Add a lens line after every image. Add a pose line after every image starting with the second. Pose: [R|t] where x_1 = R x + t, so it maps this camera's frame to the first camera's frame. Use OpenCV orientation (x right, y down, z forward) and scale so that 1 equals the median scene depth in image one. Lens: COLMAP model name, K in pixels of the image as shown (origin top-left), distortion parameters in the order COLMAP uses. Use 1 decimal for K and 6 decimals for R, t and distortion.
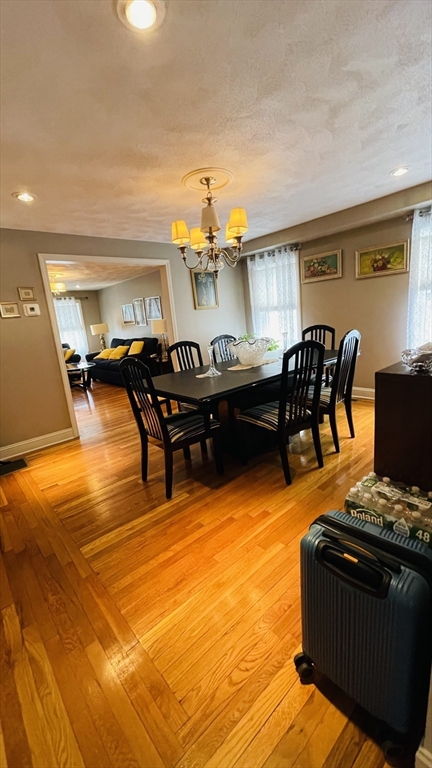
lens RADIAL K [[310.1, 0, 217.3], [0, 310.1, 379.2], [0, 0, 1]] dist [-0.002071, -0.000113]
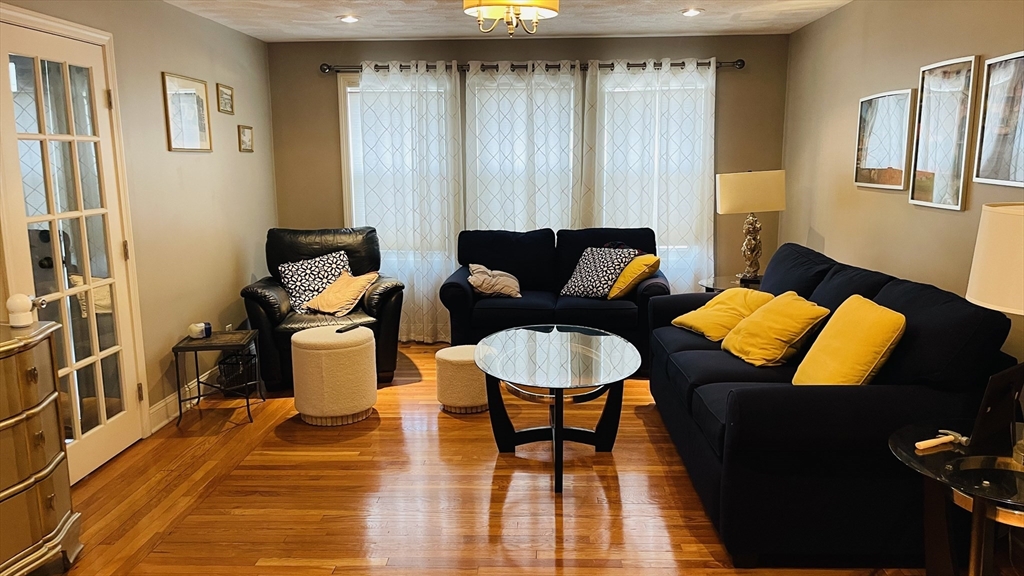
lens RADIAL K [[779.8, 0, 524.0], [0, 779.8, 292.6], [0, 0, 1]] dist [0.049141, -0.051045]
pose [[0.721066, 0.203622, -0.662270, -0.231821], [-0.198520, 0.976483, 0.084086, -0.270235], [0.663817, 0.070842, 0.744532, 1.164924]]
